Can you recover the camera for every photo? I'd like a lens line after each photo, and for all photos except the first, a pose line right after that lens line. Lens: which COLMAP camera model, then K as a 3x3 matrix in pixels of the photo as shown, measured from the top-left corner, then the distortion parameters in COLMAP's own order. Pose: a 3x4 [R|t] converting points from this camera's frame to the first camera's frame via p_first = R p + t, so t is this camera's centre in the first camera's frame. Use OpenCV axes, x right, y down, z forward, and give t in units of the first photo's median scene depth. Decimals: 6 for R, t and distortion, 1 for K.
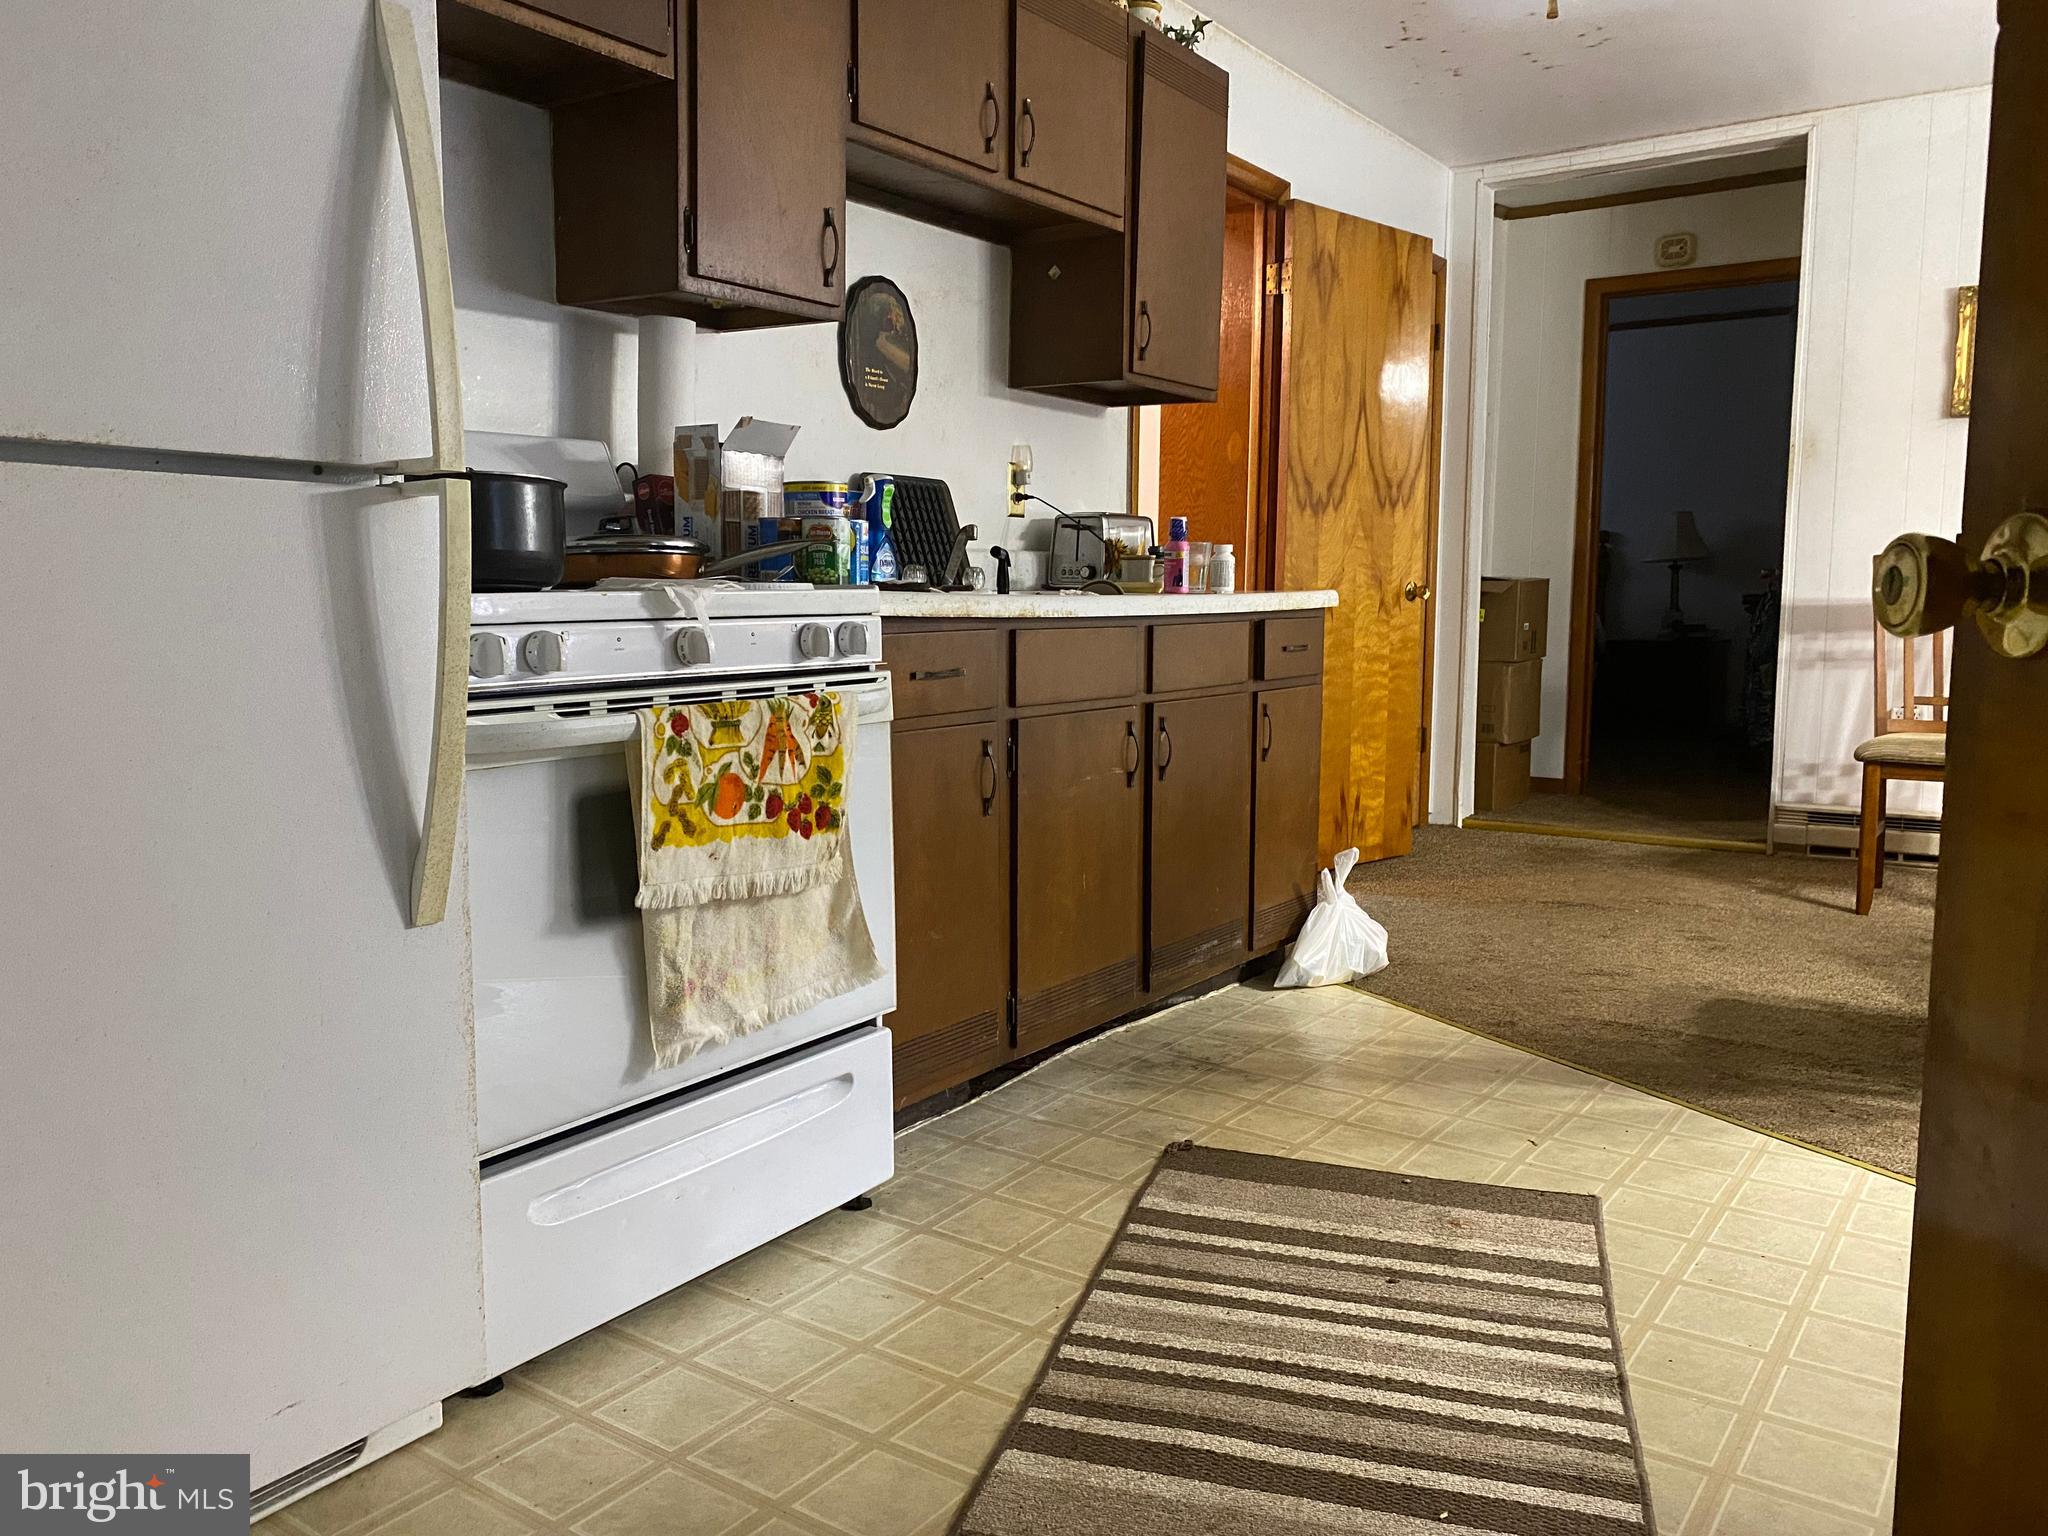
lens RADIAL K [[1542.9, 0, 1022.2], [0, 1542.9, 771.5], [0, 0, 1]] dist [0.013823, 0.003193]
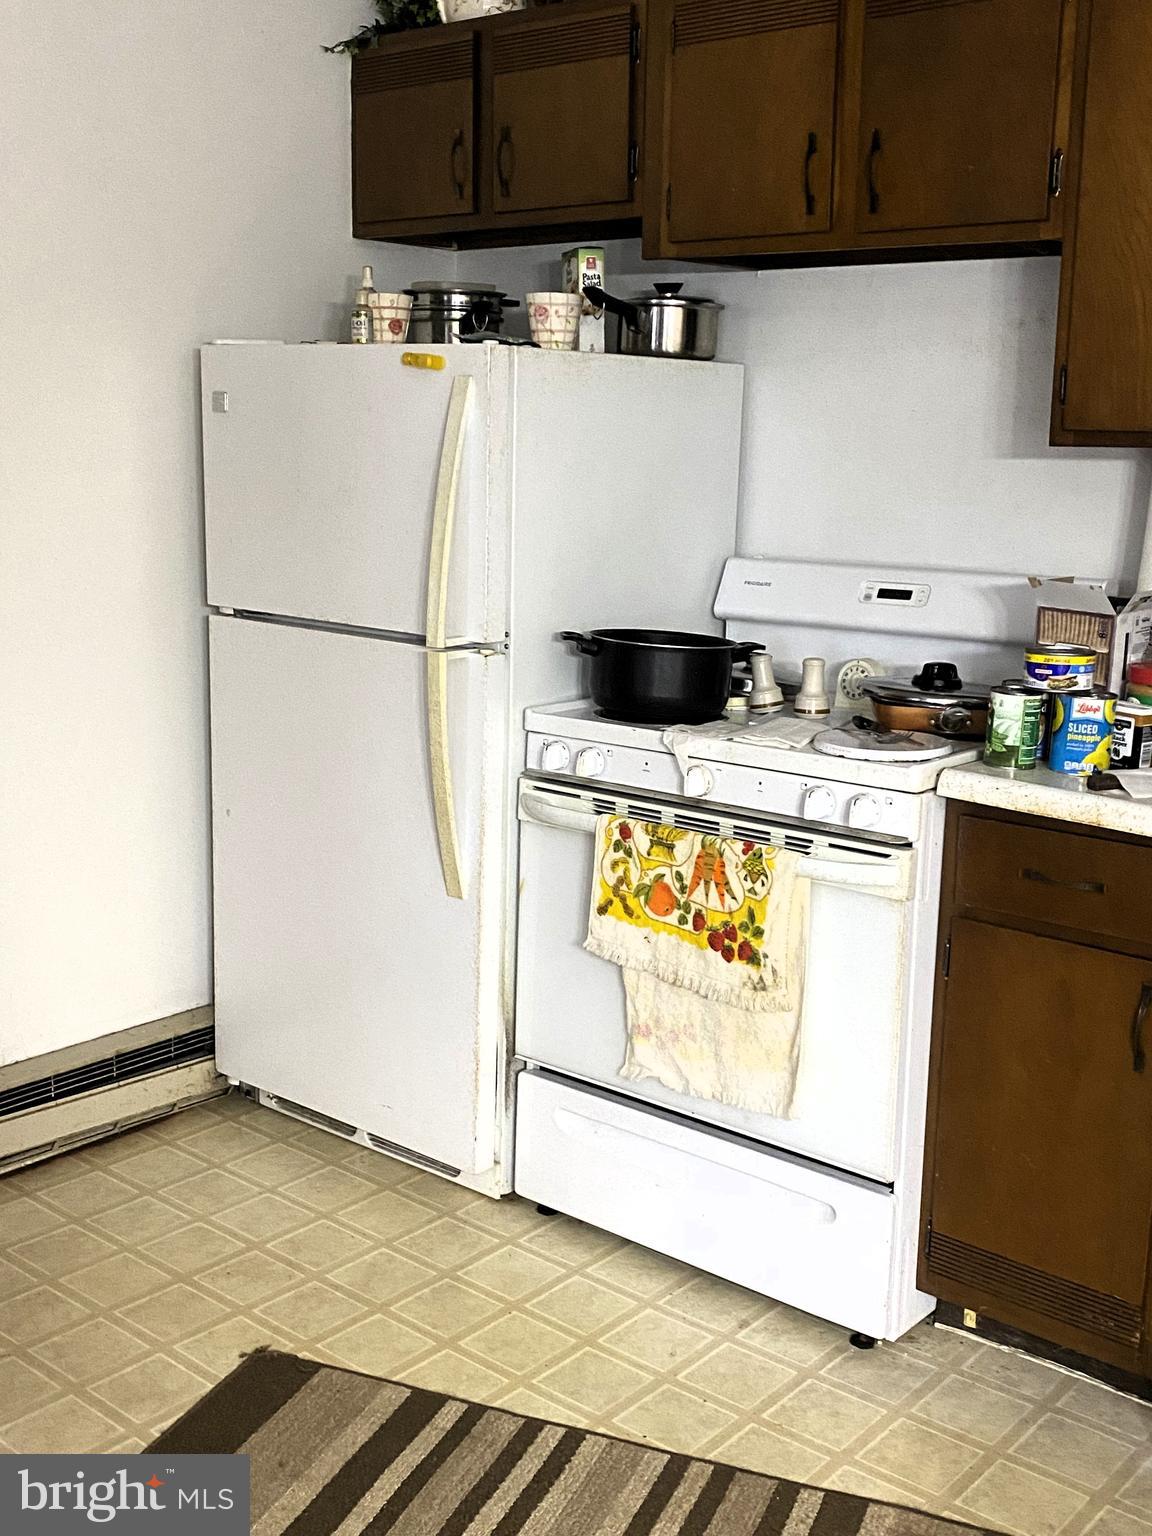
lens RADIAL K [[1677.9, 0, 575.2], [0, 1677.9, 764.4], [0, 0, 1]] dist [-0.003205, 0.000000]
pose [[-0.098416, 0.187351, -0.977350, 1.133351], [-0.139529, 0.969819, 0.199958, -0.354140], [0.985315, 0.156048, -0.069305, 0.996346]]
